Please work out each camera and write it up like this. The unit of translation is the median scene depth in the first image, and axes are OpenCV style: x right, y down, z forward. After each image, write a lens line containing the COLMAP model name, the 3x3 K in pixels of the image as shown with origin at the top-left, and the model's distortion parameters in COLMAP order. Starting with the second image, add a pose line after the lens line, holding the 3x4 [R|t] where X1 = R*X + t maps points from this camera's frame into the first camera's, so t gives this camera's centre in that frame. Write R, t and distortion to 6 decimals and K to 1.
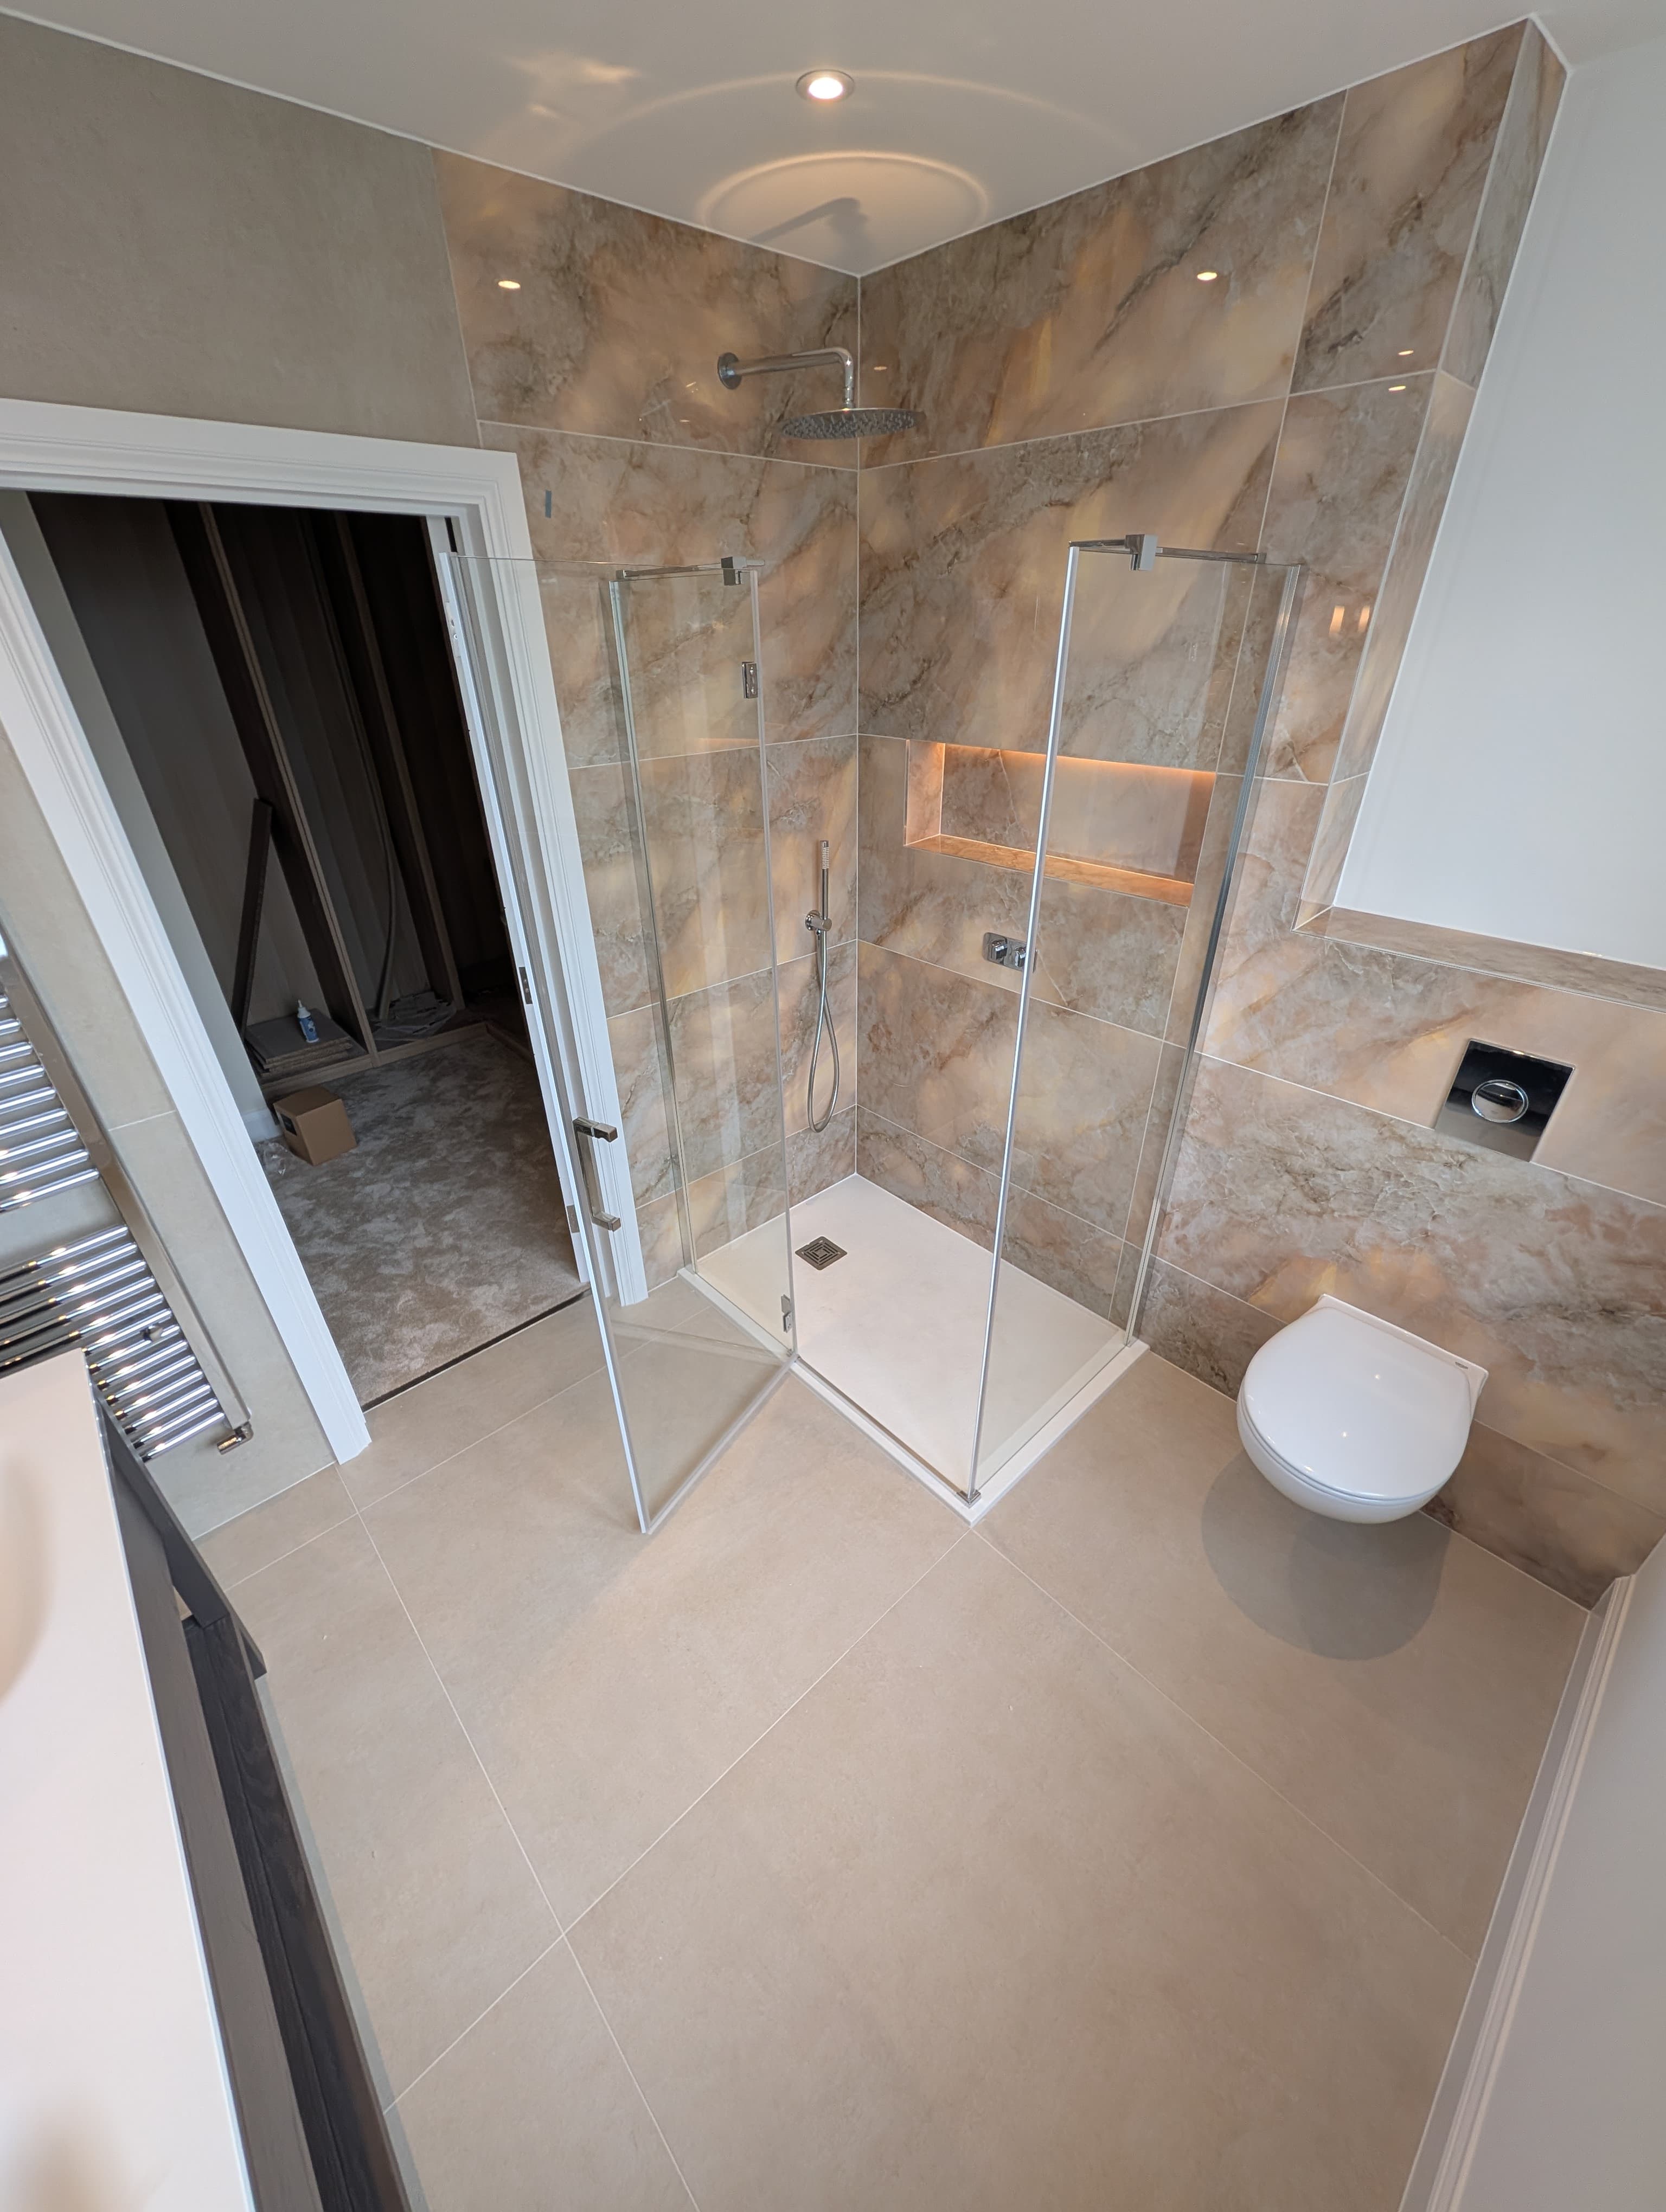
lens RADIAL K [[853.4, 0, 837.4], [0, 853.4, 1095.1], [0, 0, 1]] dist [0.000501, -0.000064]
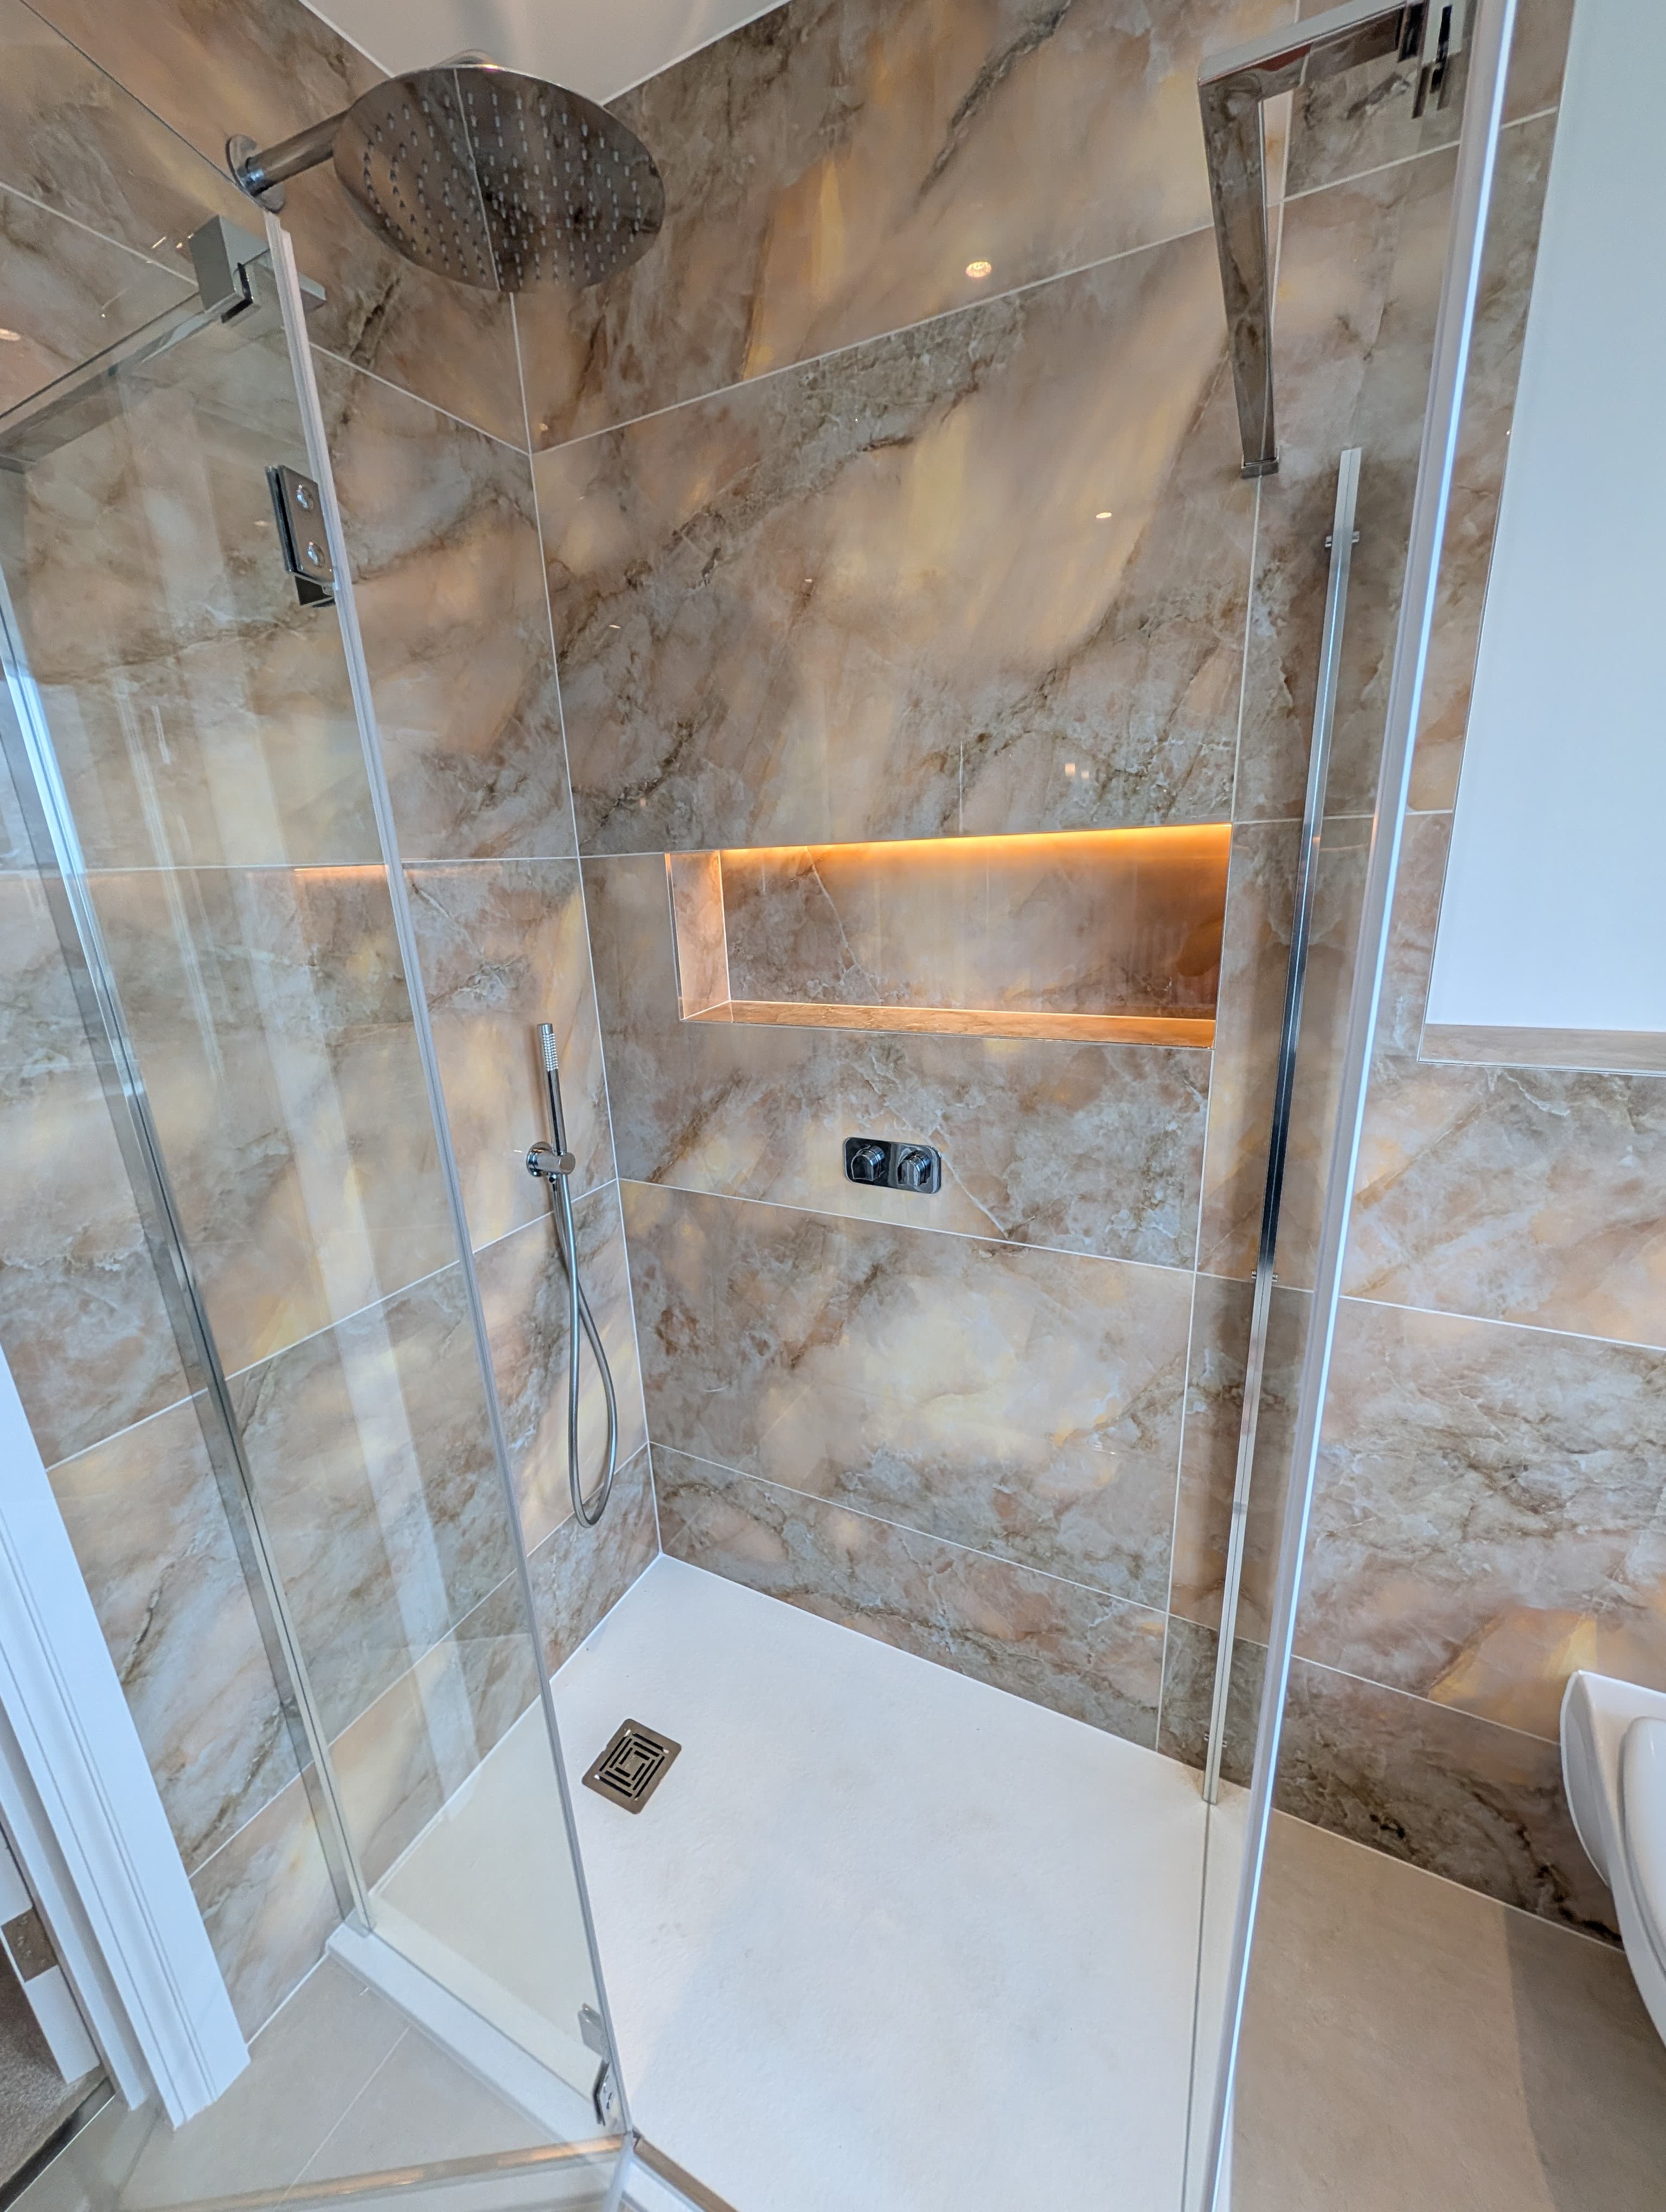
lens RADIAL K [[853.4, 0, 838.0], [0, 853.4, 1102.0], [0, 0, 1]] dist [0.000501, -0.000064]
pose [[0.936793, -0.123982, 0.327180, -0.029617], [0.196906, 0.959788, -0.200087, -0.108813], [-0.289217, 0.251864, 0.923536, 0.500036]]
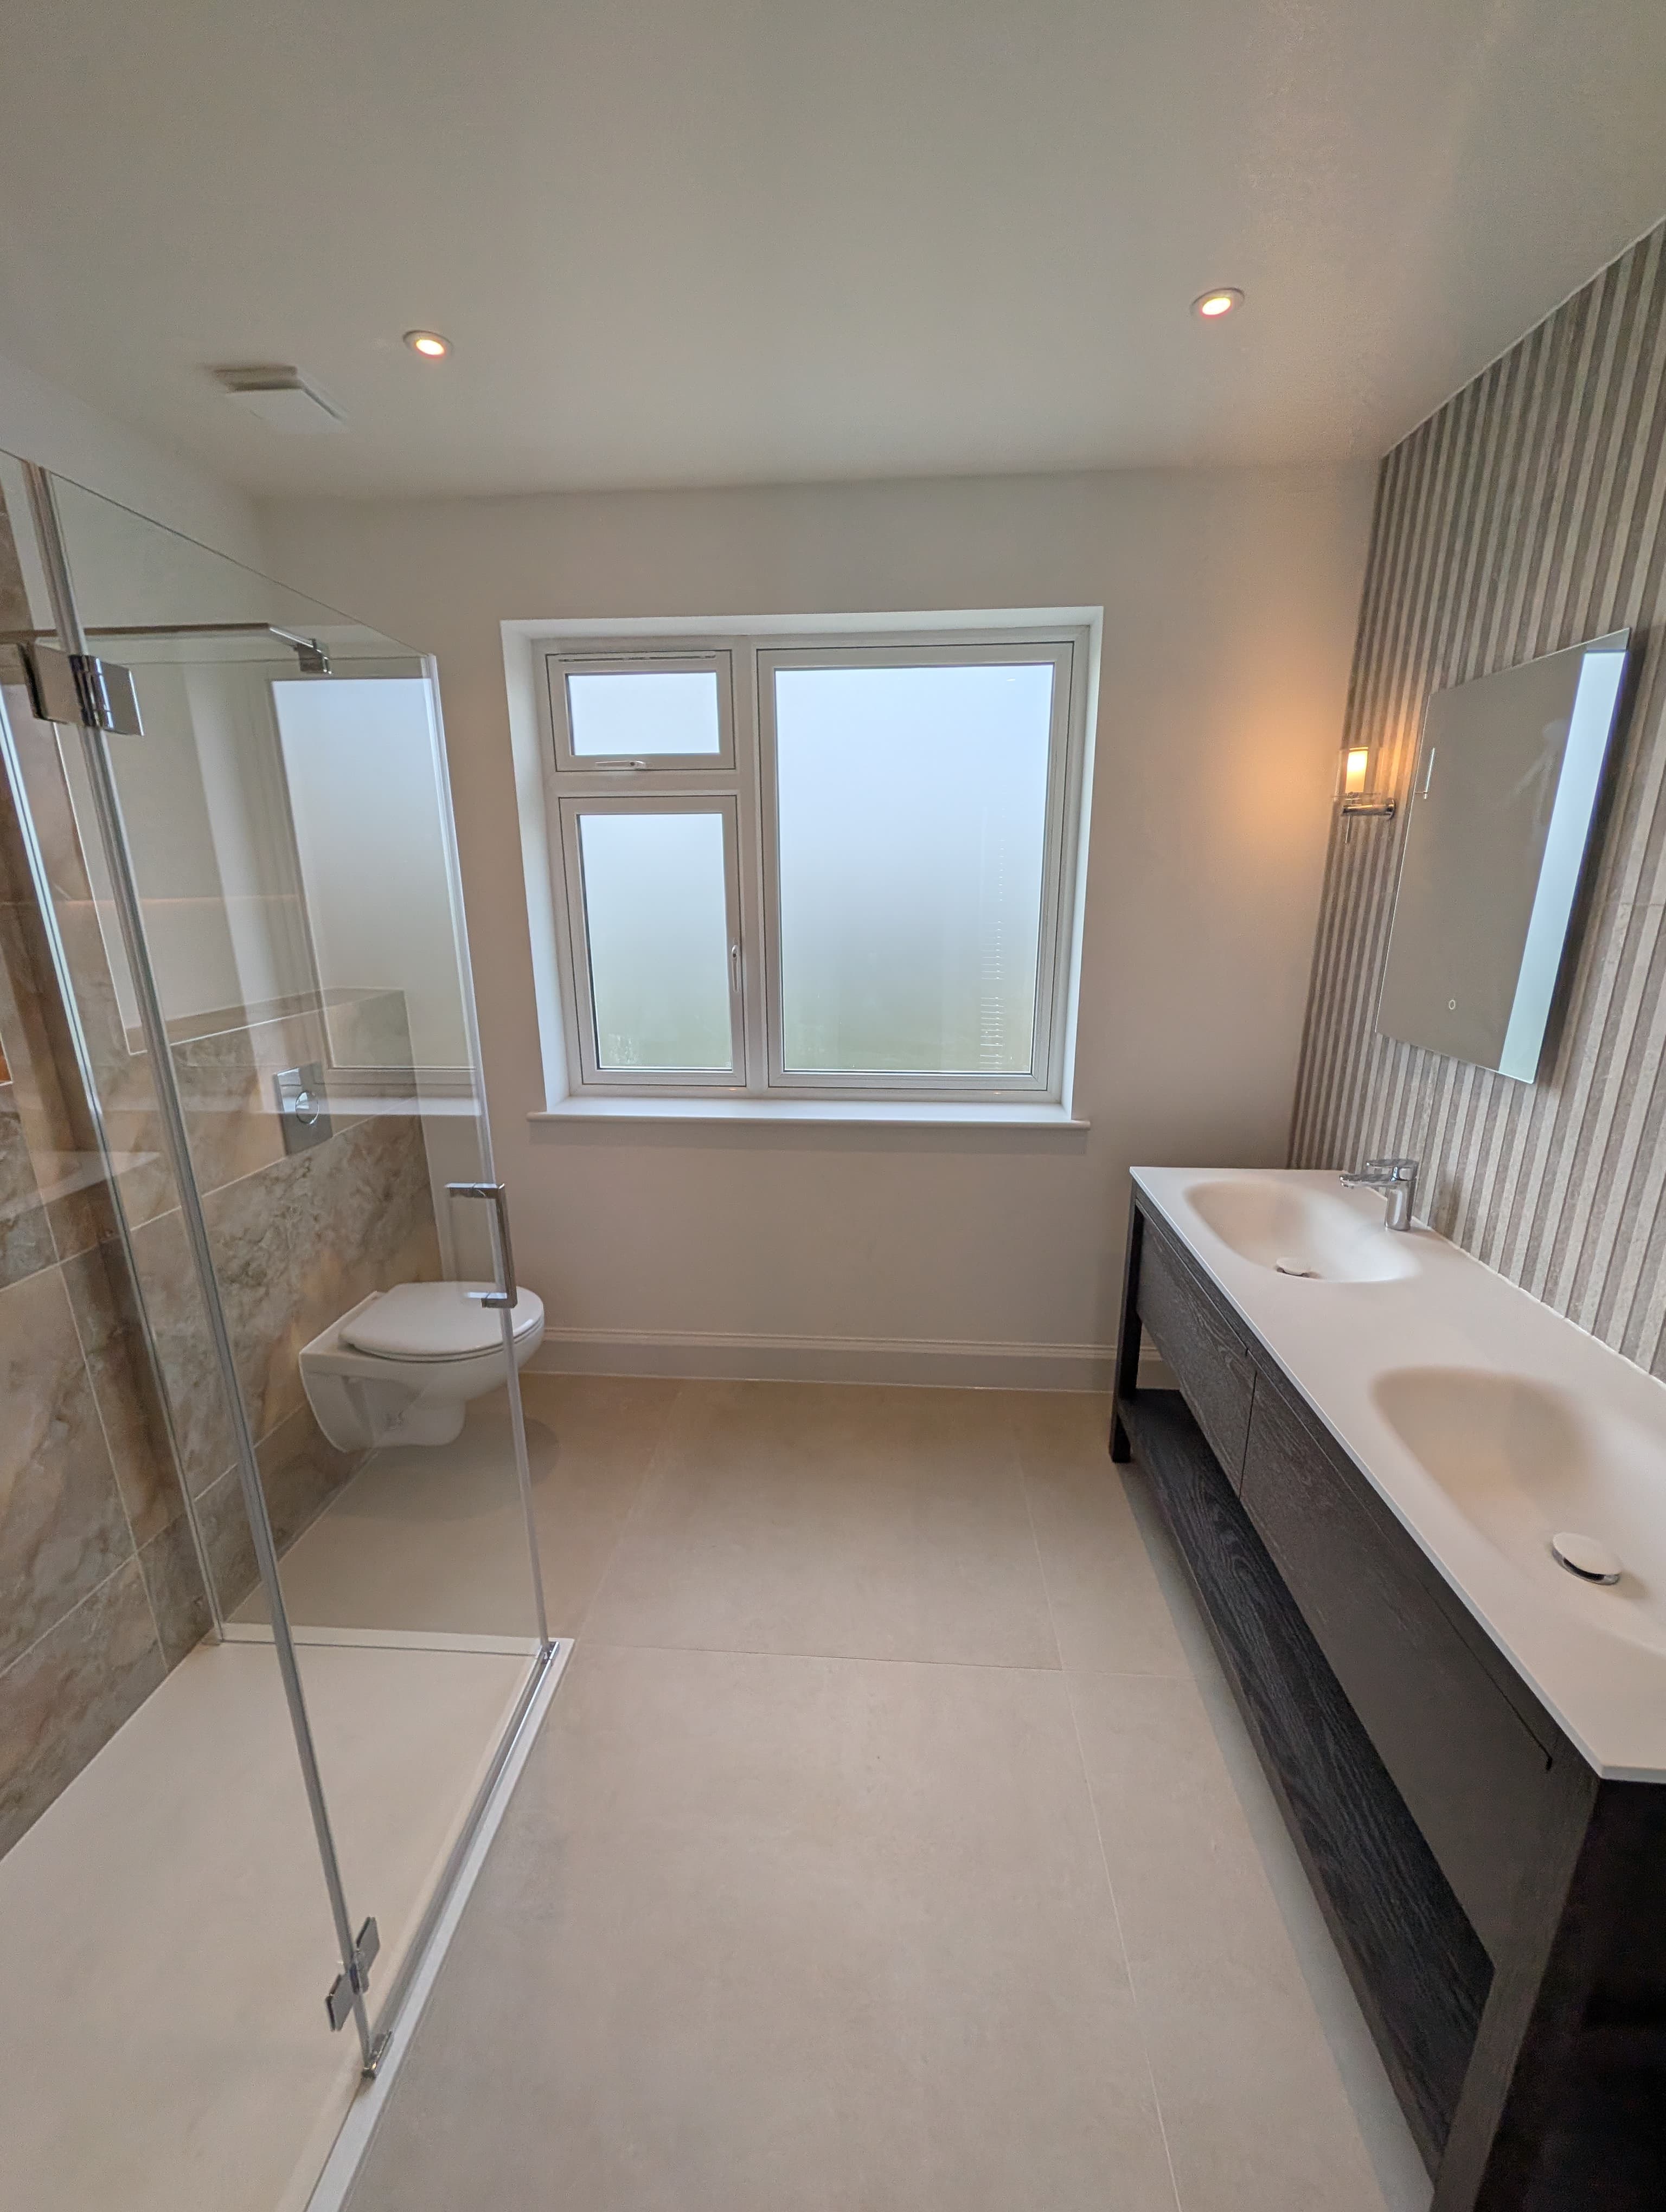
lens RADIAL K [[853.4, 0, 831.2], [0, 853.4, 1098.5], [0, 0, 1]] dist [0.000501, -0.000064]
pose [[-0.686131, -0.166670, 0.708128, -0.560133], [0.365381, 0.762764, 0.533561, -0.319693], [-0.629063, 0.624829, -0.462458, 0.840146]]
